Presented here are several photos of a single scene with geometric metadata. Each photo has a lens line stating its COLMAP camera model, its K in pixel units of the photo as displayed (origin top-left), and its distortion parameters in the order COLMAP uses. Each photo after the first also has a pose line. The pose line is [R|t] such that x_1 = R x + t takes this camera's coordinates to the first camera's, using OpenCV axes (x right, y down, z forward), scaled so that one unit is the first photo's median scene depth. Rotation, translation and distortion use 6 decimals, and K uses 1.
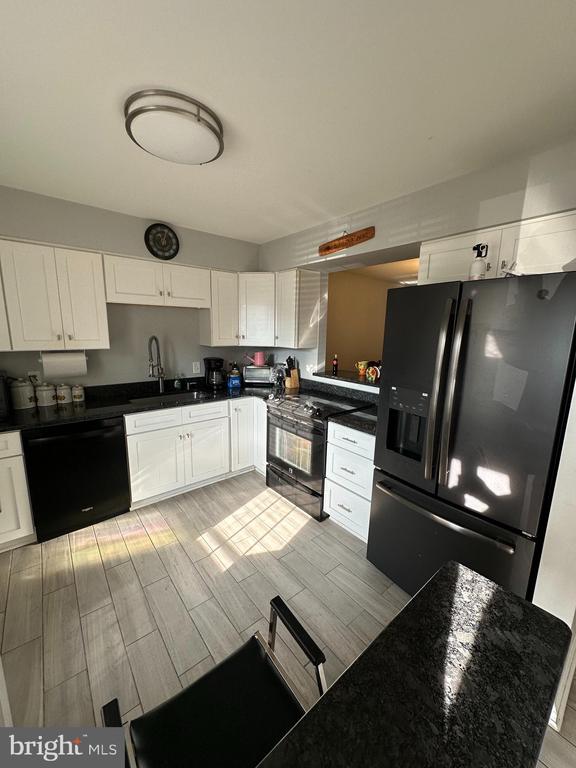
lens RADIAL K [[306.5, 0, 288.0], [0, 306.5, 384.0], [0, 0, 1]] dist [-0.000742, 0.000025]
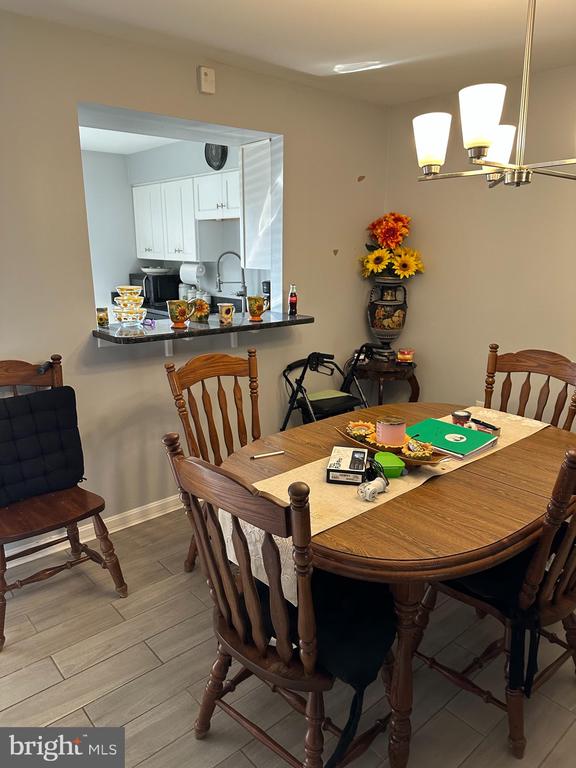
lens RADIAL K [[541.4, 0, 284.0], [0, 541.4, 381.9], [0, 0, 1]] dist [0.102005, -0.147545]
pose [[0.019650, 0.224986, -0.974164, 1.529829], [-0.177552, 0.959650, 0.218052, -0.186492], [0.983915, 0.168680, 0.058804, 1.284291]]
